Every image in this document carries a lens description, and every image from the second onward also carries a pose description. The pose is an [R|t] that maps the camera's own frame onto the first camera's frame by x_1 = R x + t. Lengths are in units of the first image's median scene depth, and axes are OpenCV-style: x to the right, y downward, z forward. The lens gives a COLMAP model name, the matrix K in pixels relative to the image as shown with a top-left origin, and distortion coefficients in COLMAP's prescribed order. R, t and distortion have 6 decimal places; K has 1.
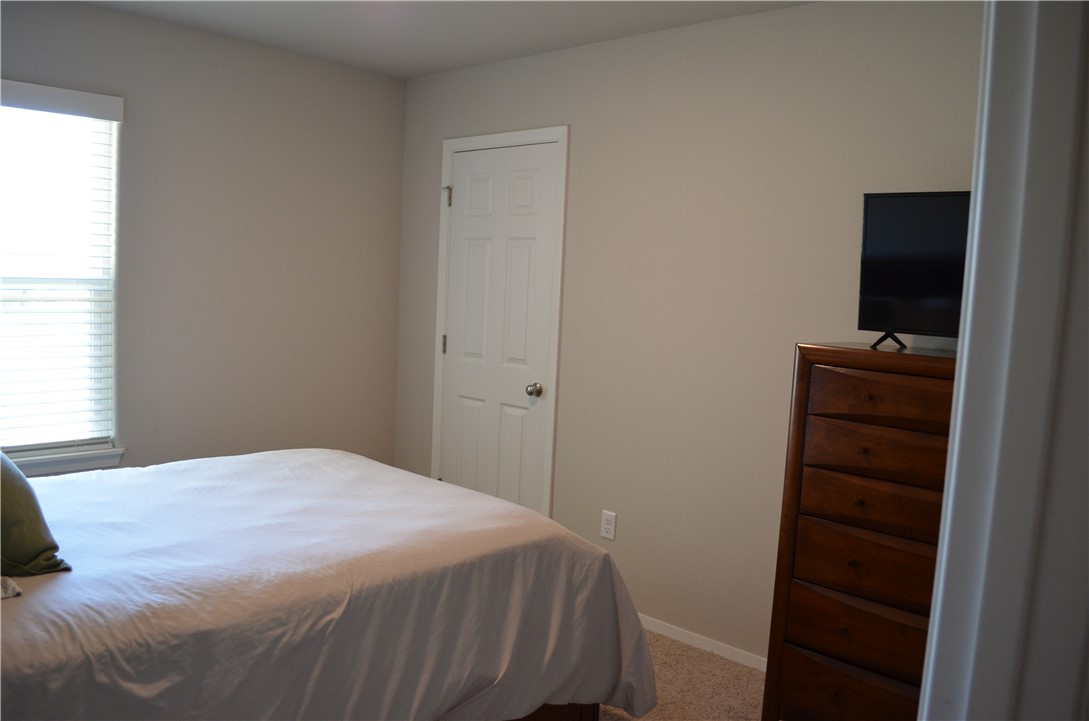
lens RADIAL K [[858.5, 0, 546.3], [0, 858.5, 367.1], [0, 0, 1]] dist [-0.078870, 0.009189]
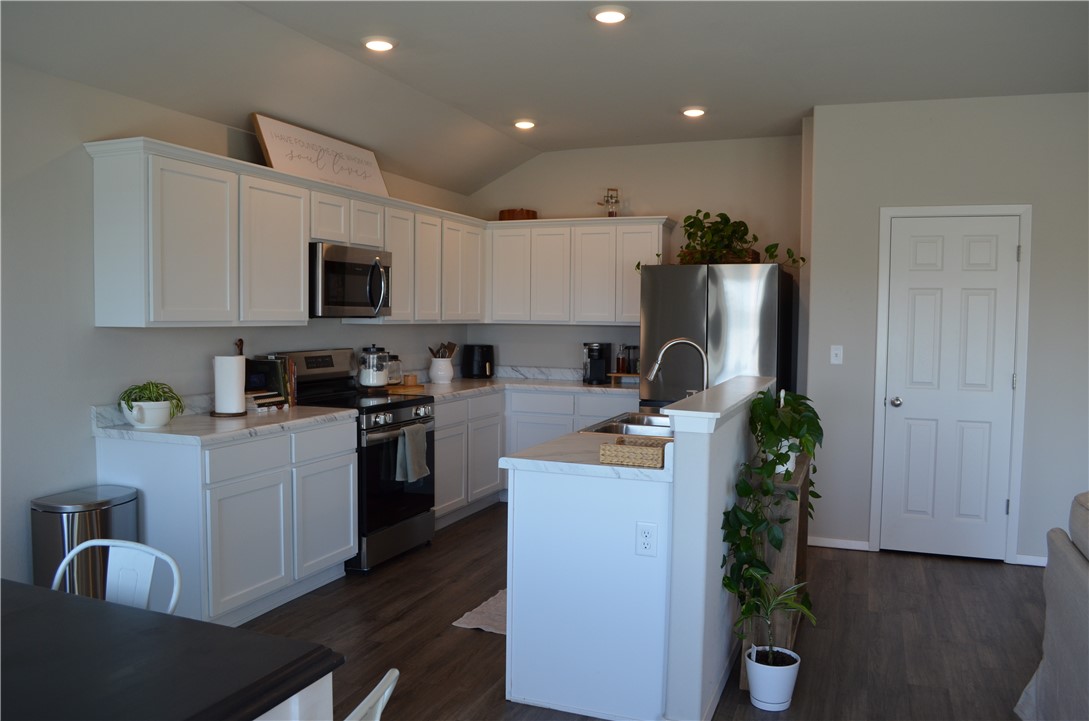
lens RADIAL K [[858.5, 0, 546.3], [0, 858.5, 367.1], [0, 0, 1]] dist [-0.078870, 0.009189]
pose [[0.923142, -0.062980, 0.379265, -1.060655], [0.072335, 0.997326, -0.010452, -0.065359], [-0.377593, 0.037083, 0.925229, 0.087854]]
